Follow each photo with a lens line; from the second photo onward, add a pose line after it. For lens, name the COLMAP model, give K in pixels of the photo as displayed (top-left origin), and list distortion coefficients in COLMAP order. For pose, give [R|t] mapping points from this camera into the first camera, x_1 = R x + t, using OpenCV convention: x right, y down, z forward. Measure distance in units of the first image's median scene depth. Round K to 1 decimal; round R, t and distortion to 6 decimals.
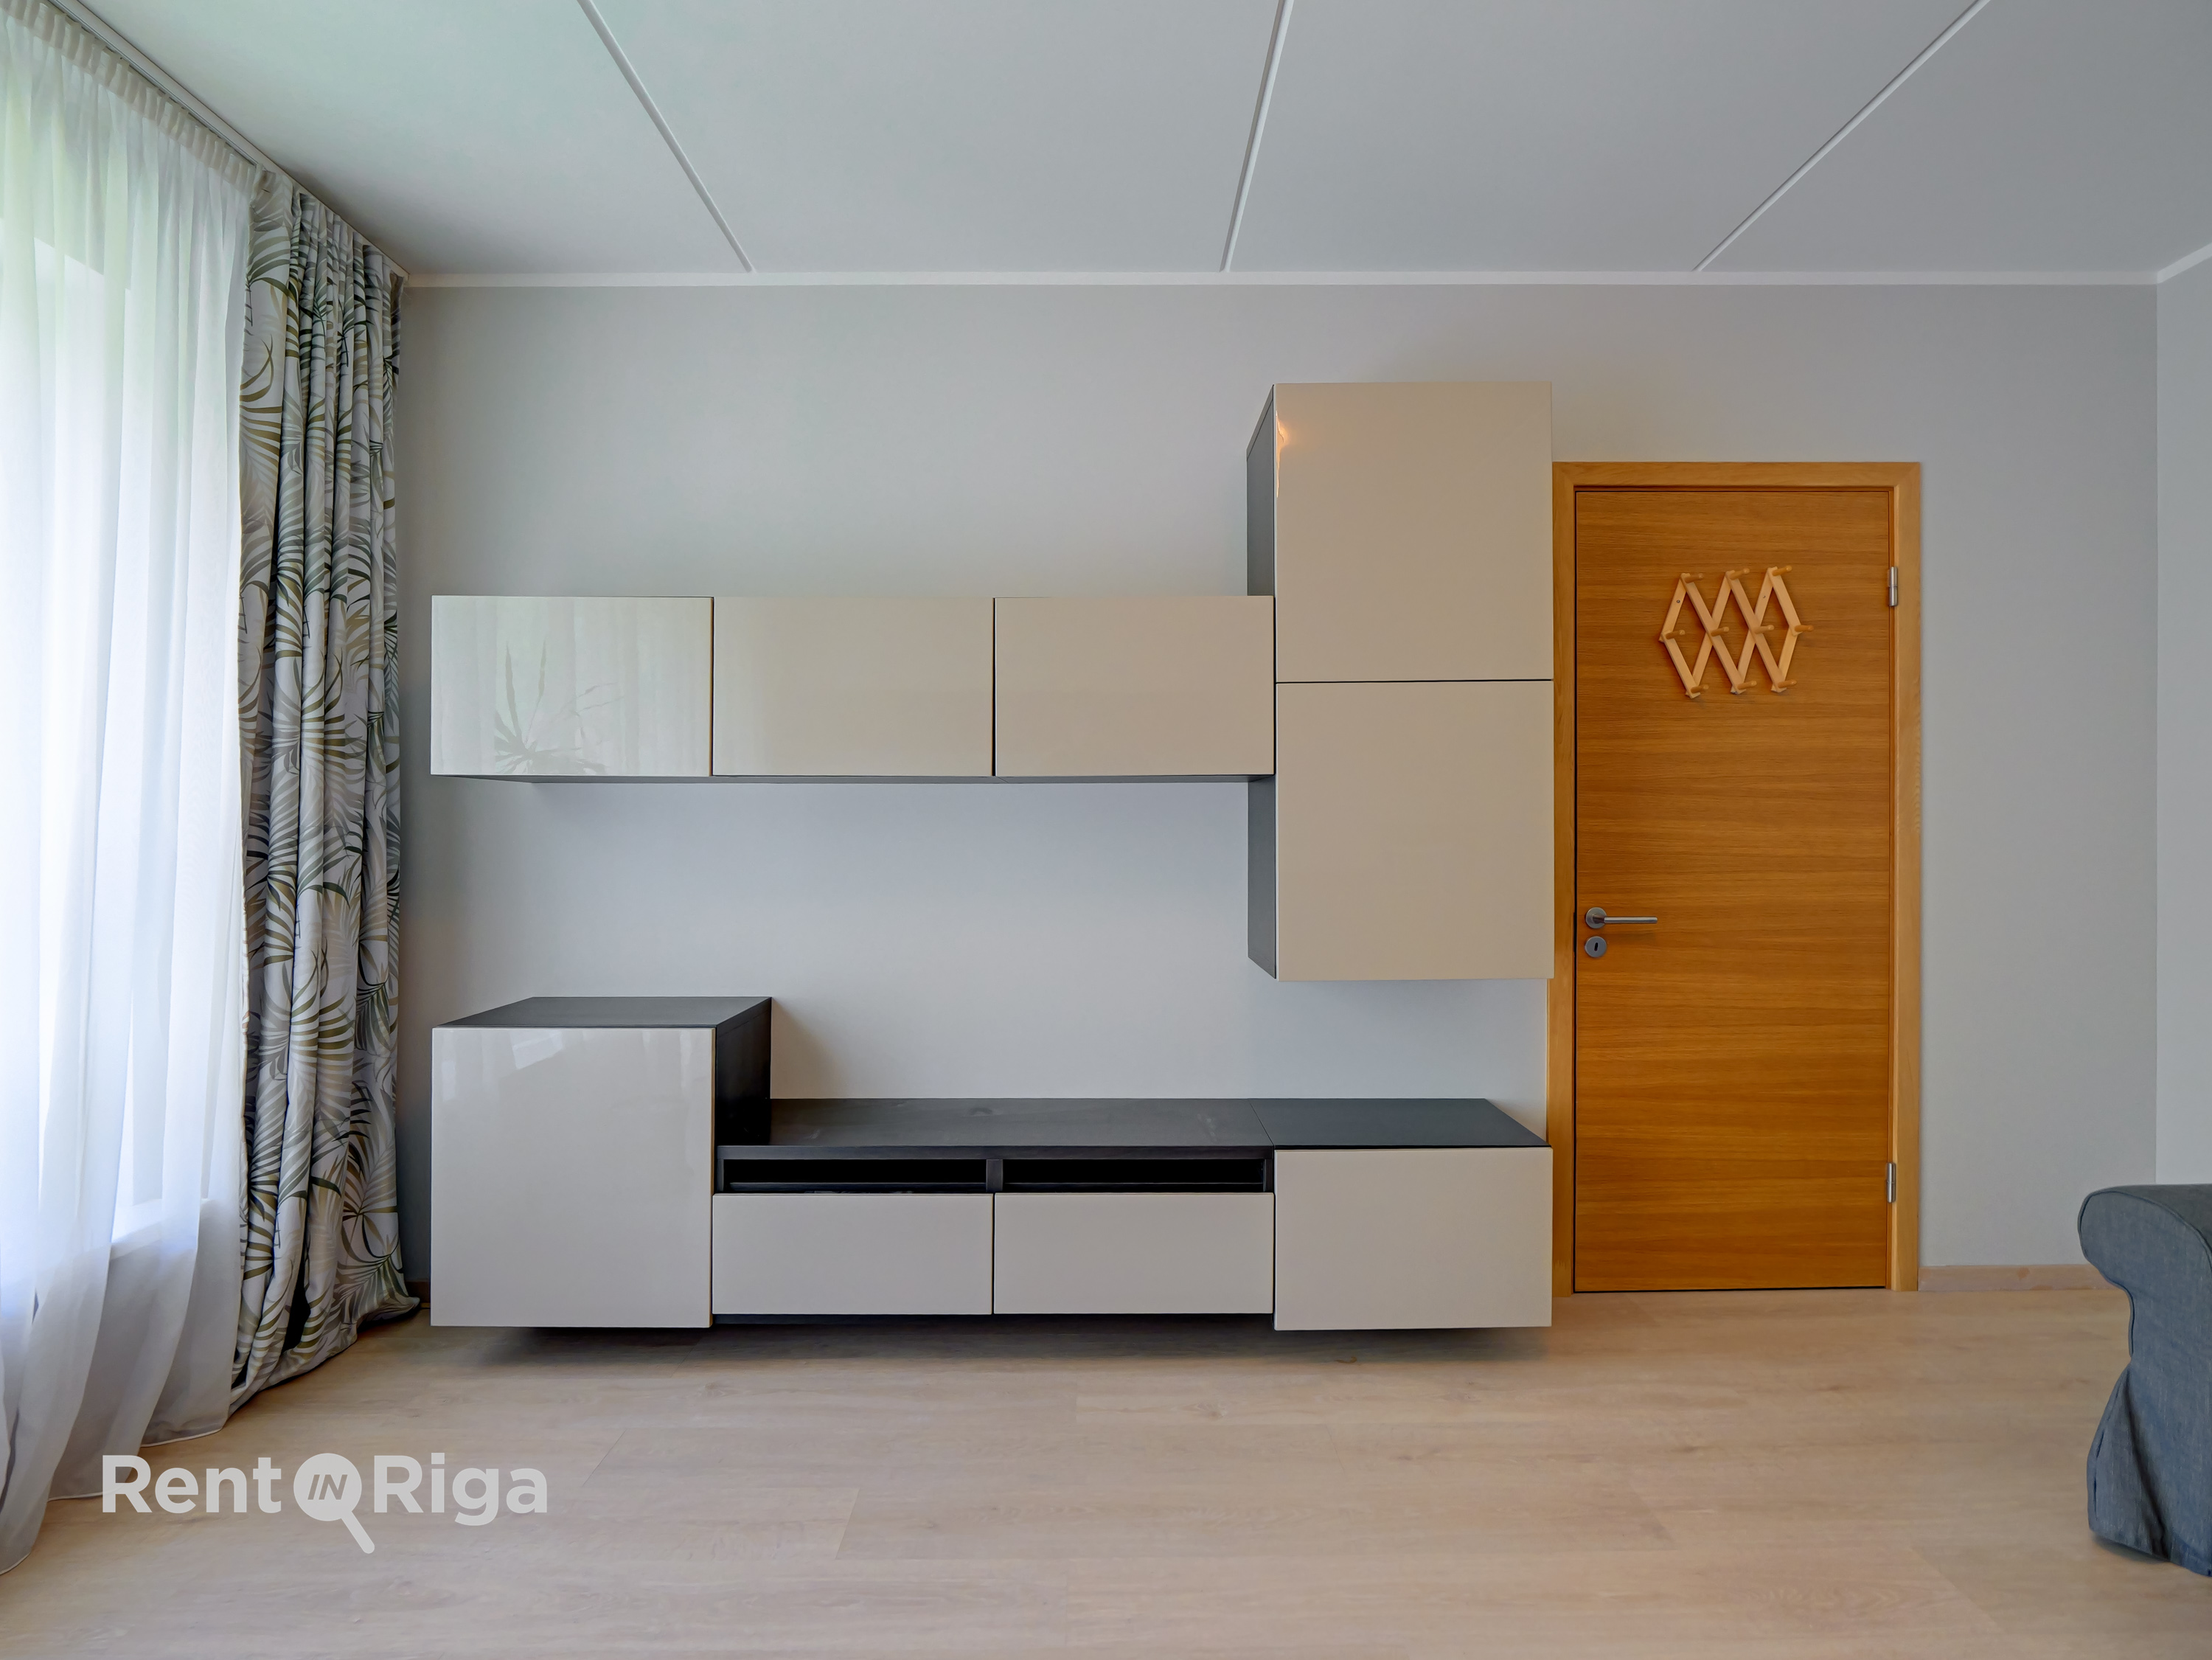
lens RADIAL K [[1065.7, 0, 1105.9], [0, 1065.7, 840.3], [0, 0, 1]] dist [-0.003011, -0.001778]
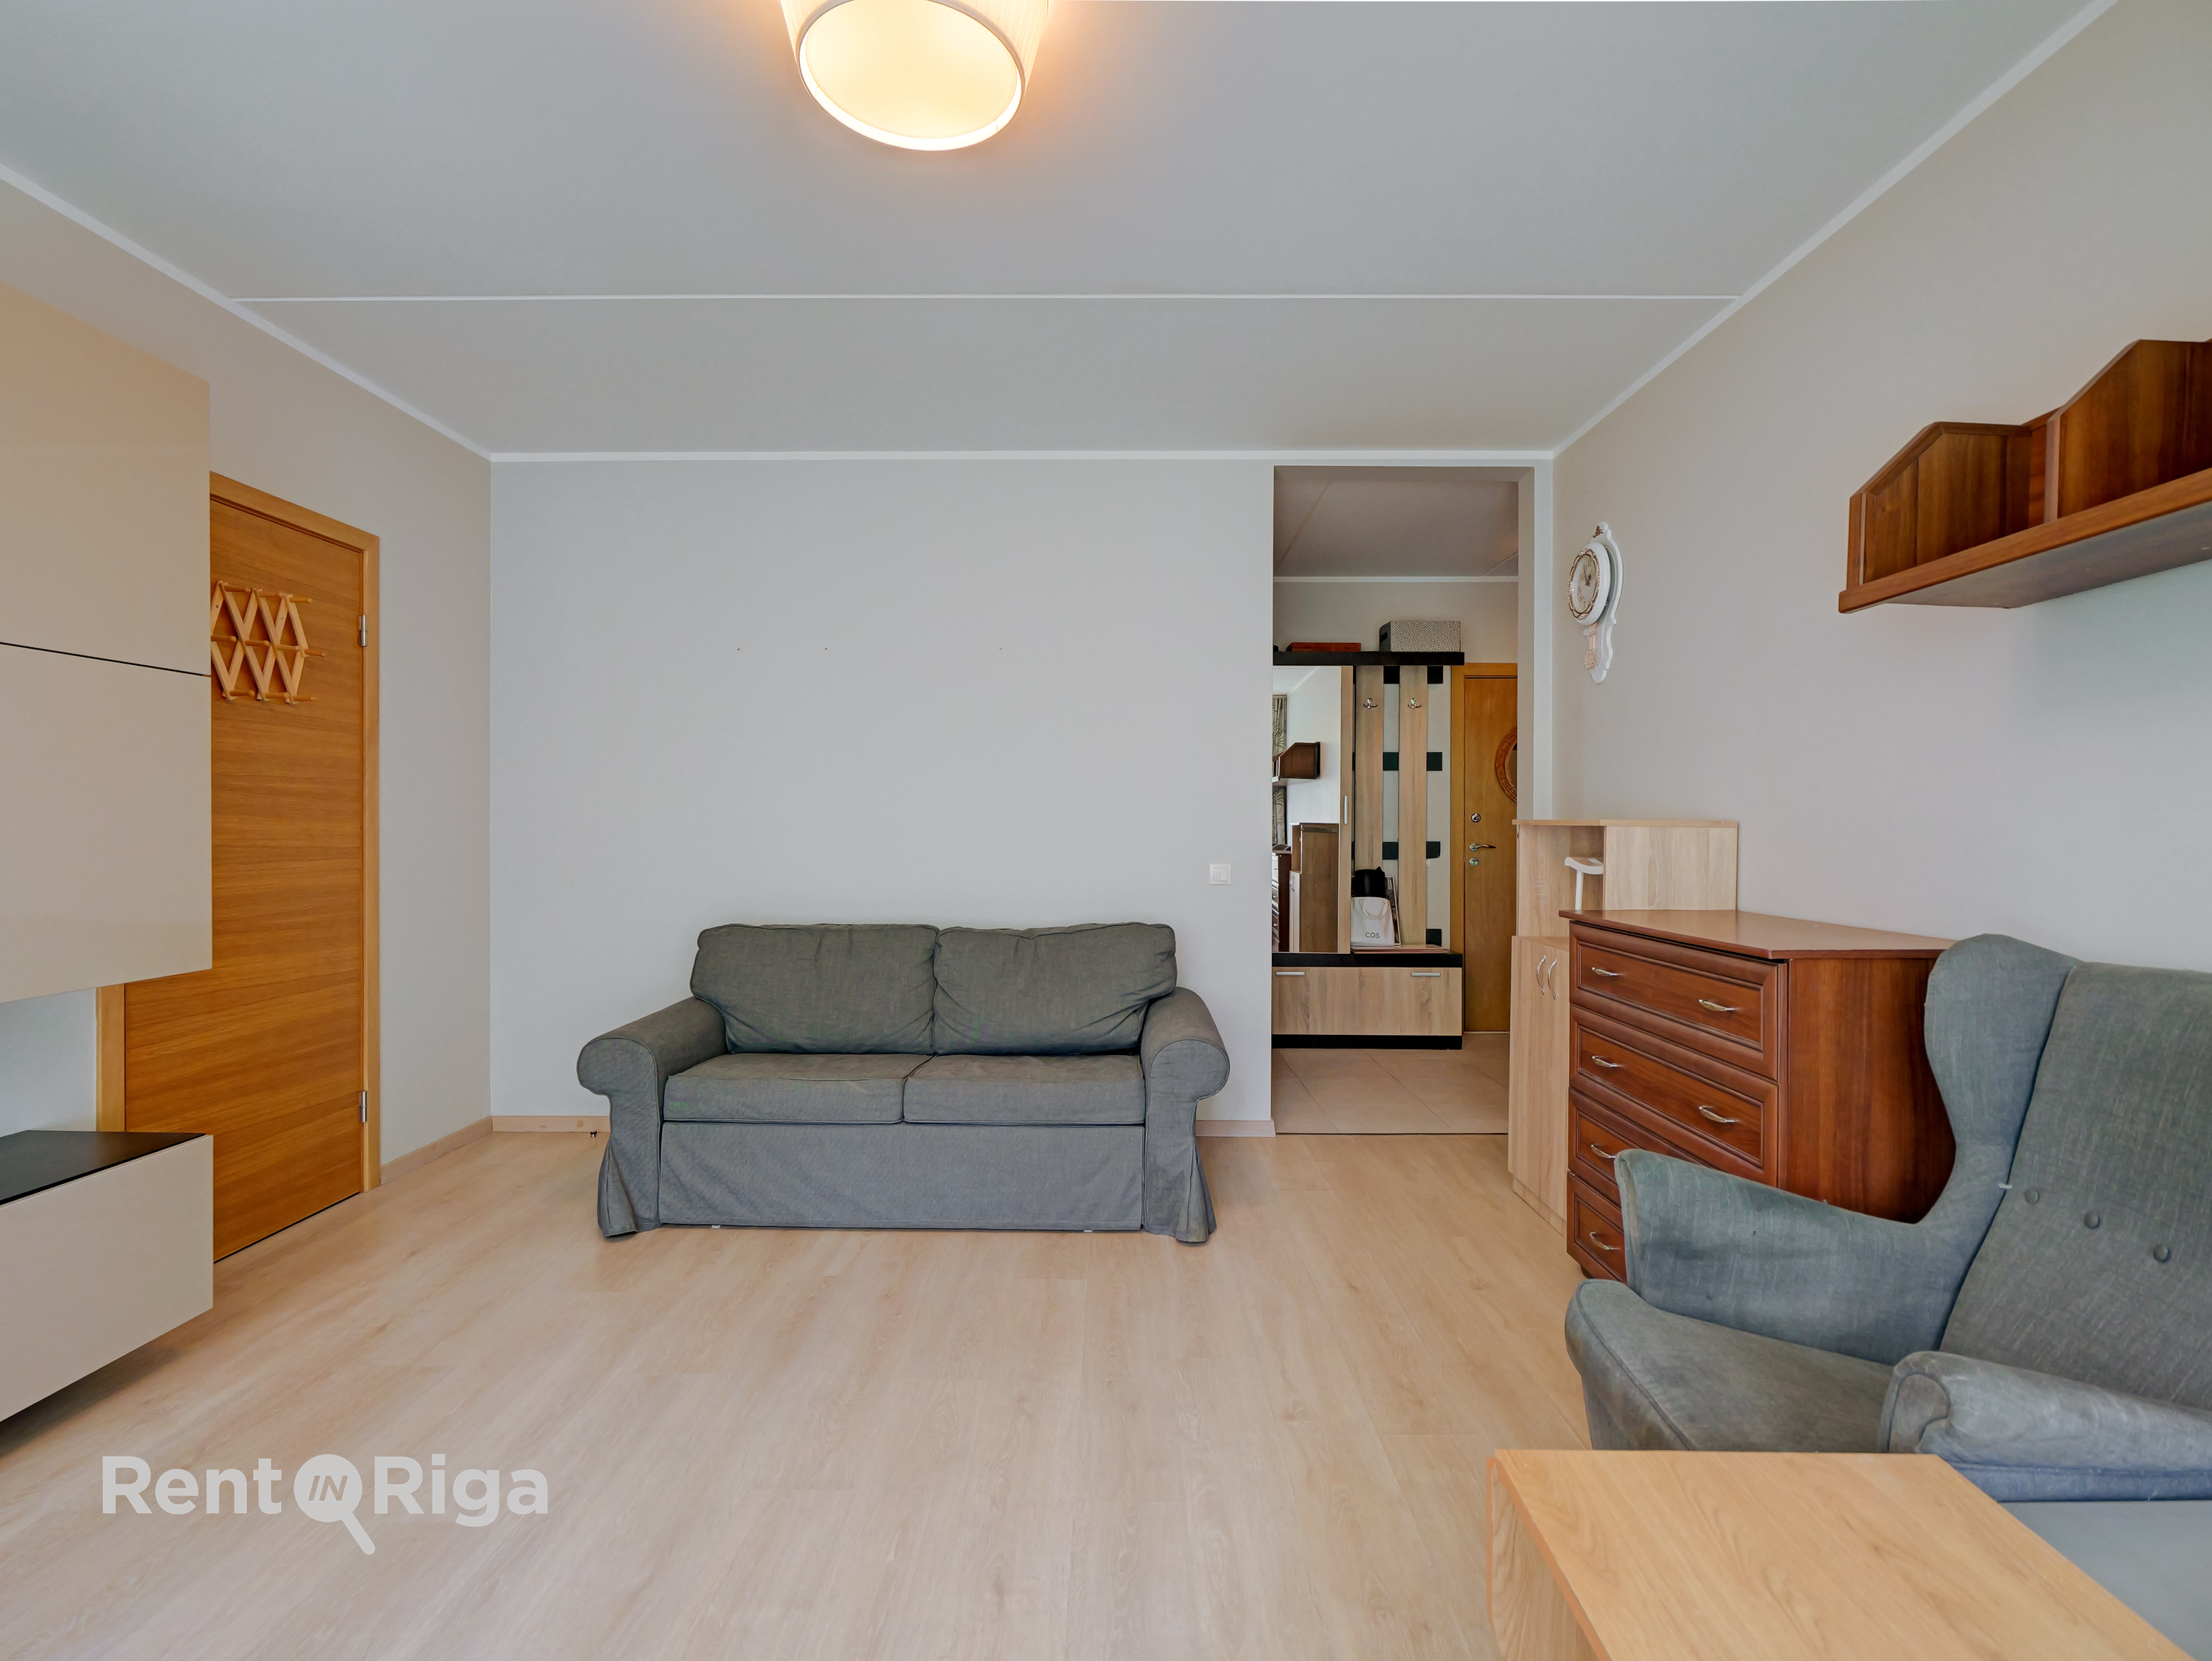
lens RADIAL K [[1065.5, 0, 1106.8], [0, 1065.5, 830.1], [0, 0, 1]] dist [-0.003011, -0.001778]
pose [[0.021680, 0.000369, 0.999765, -0.493603], [-0.001358, 0.999999, -0.000339, -0.004342], [-0.999764, -0.001350, 0.021681, 0.098681]]
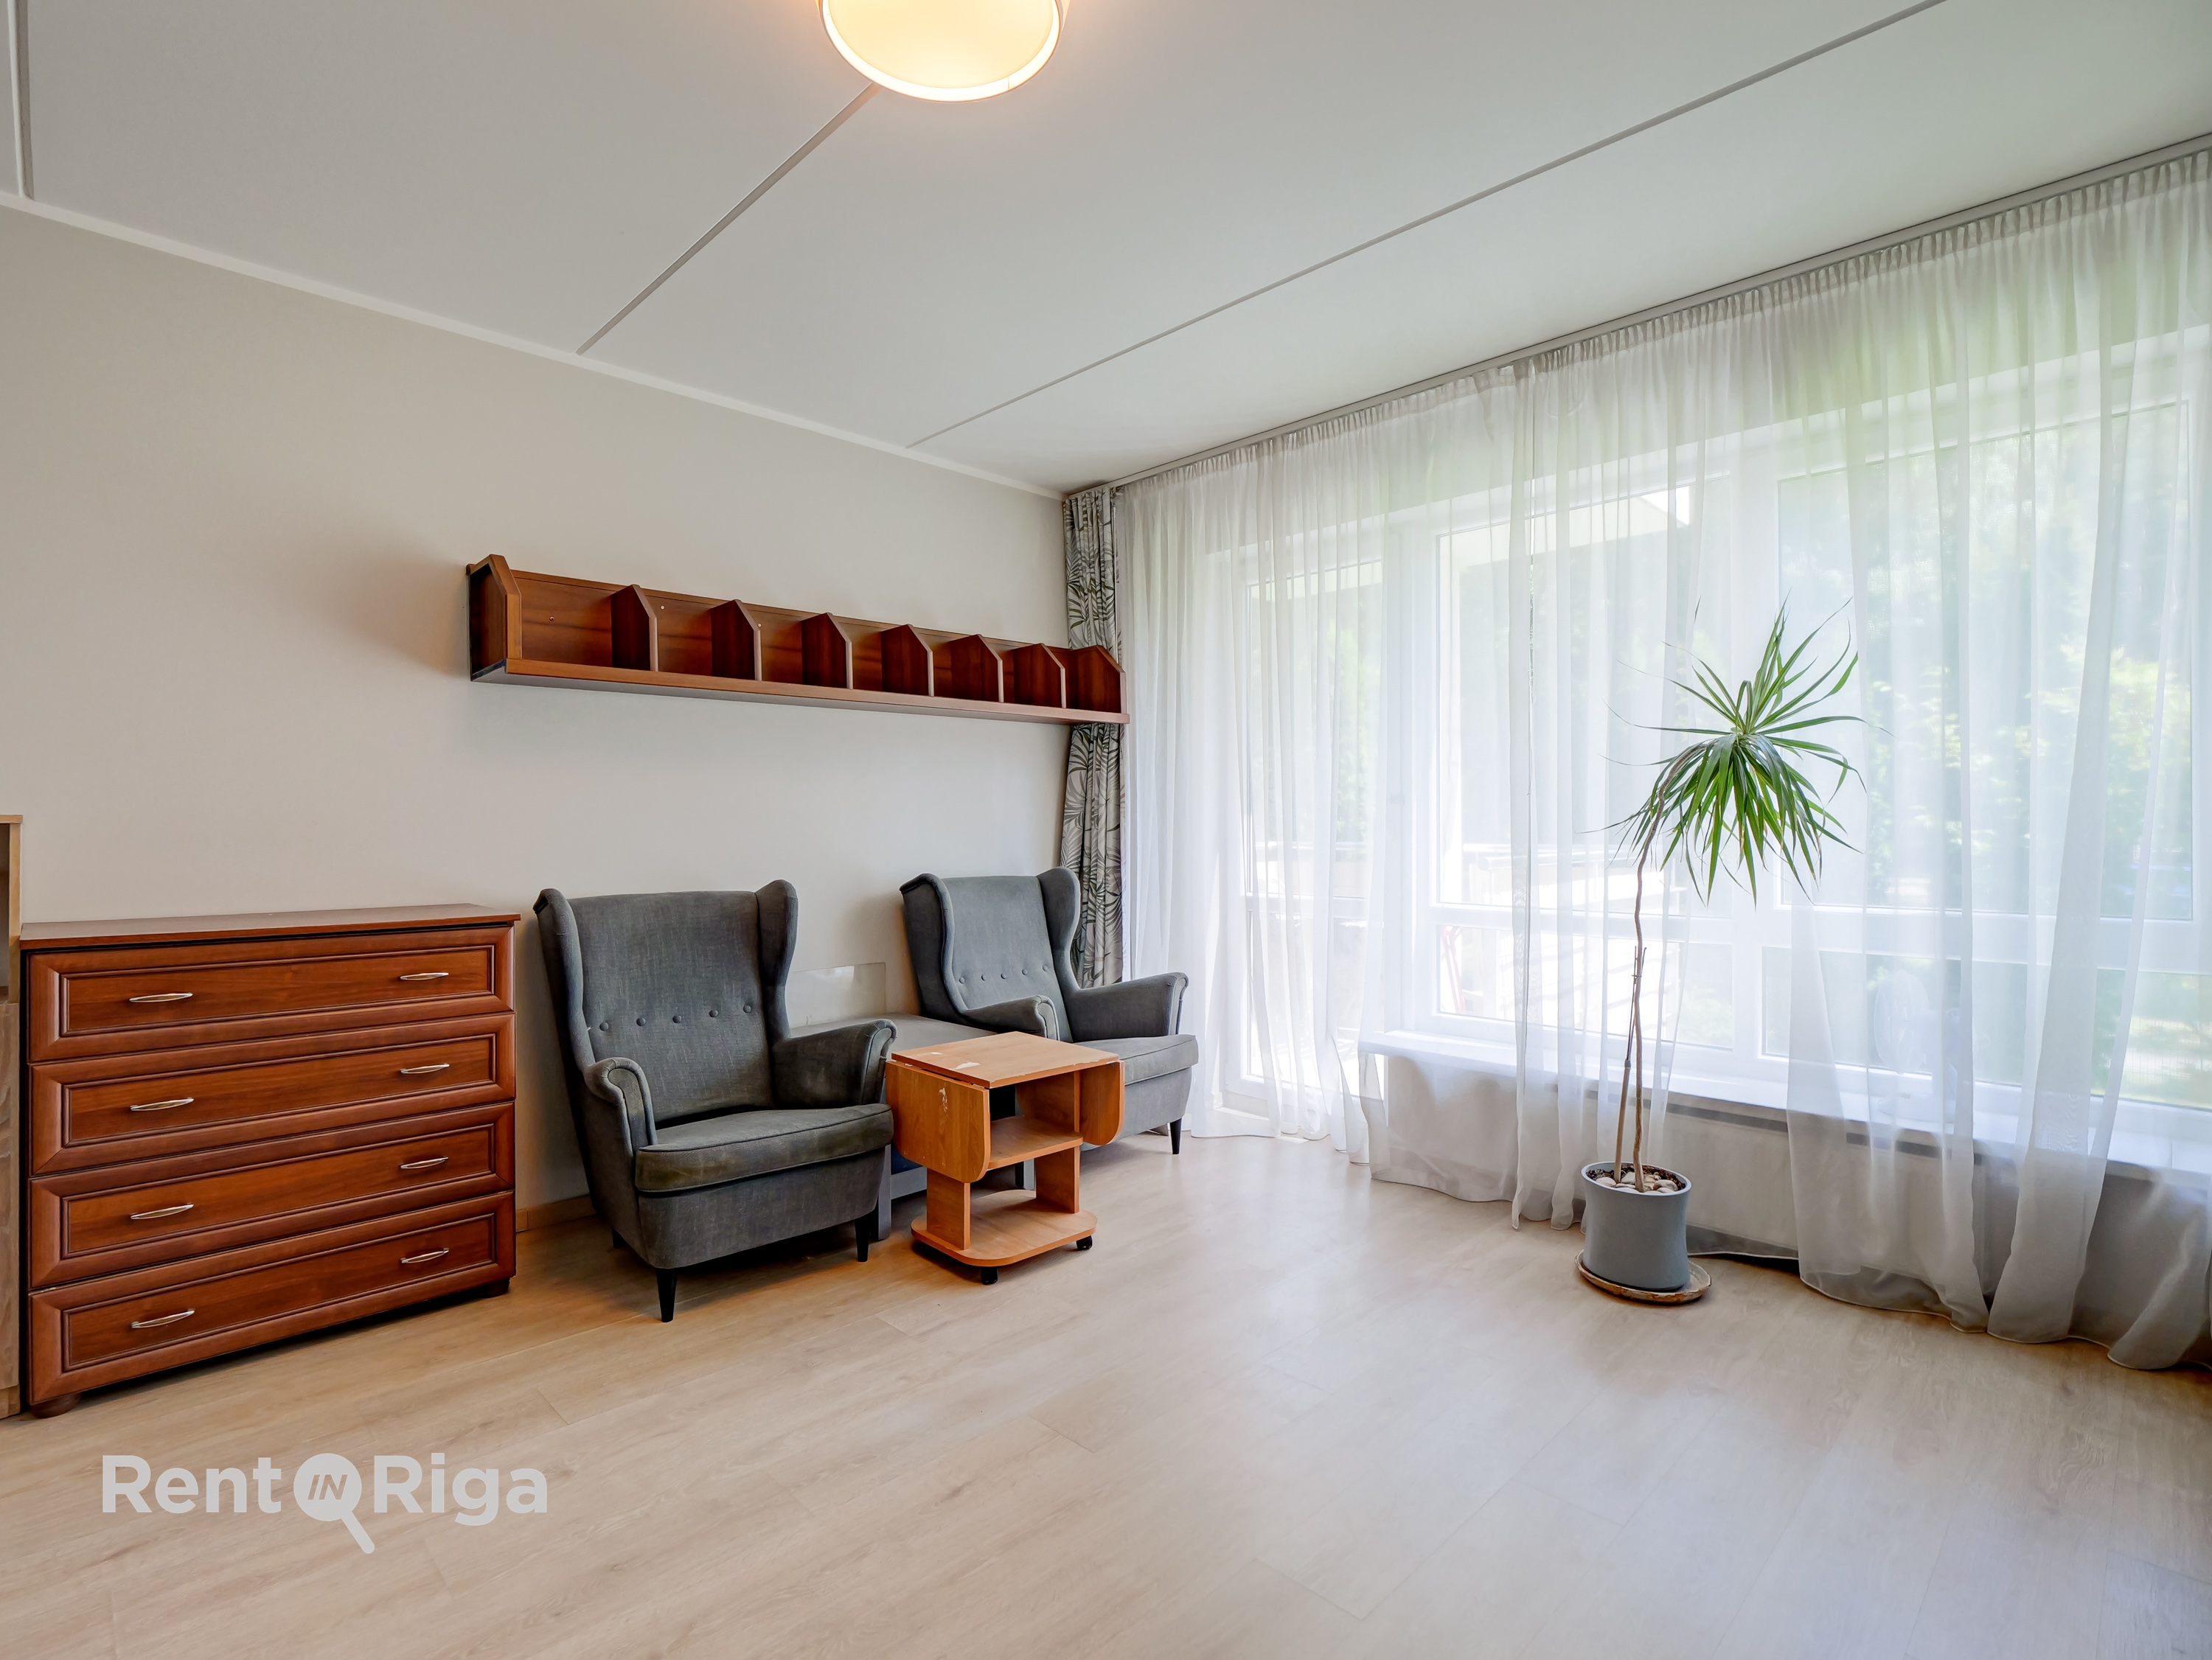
lens RADIAL K [[1065.4, 0, 1097.2], [0, 1065.4, 829.7], [0, 0, 1]] dist [-0.003011, -0.001778]
pose [[-0.718864, 0.004217, -0.695138, 0.444249], [0.002656, 0.999991, 0.003320, -0.003414], [0.695145, 0.000540, -0.718869, 0.682655]]
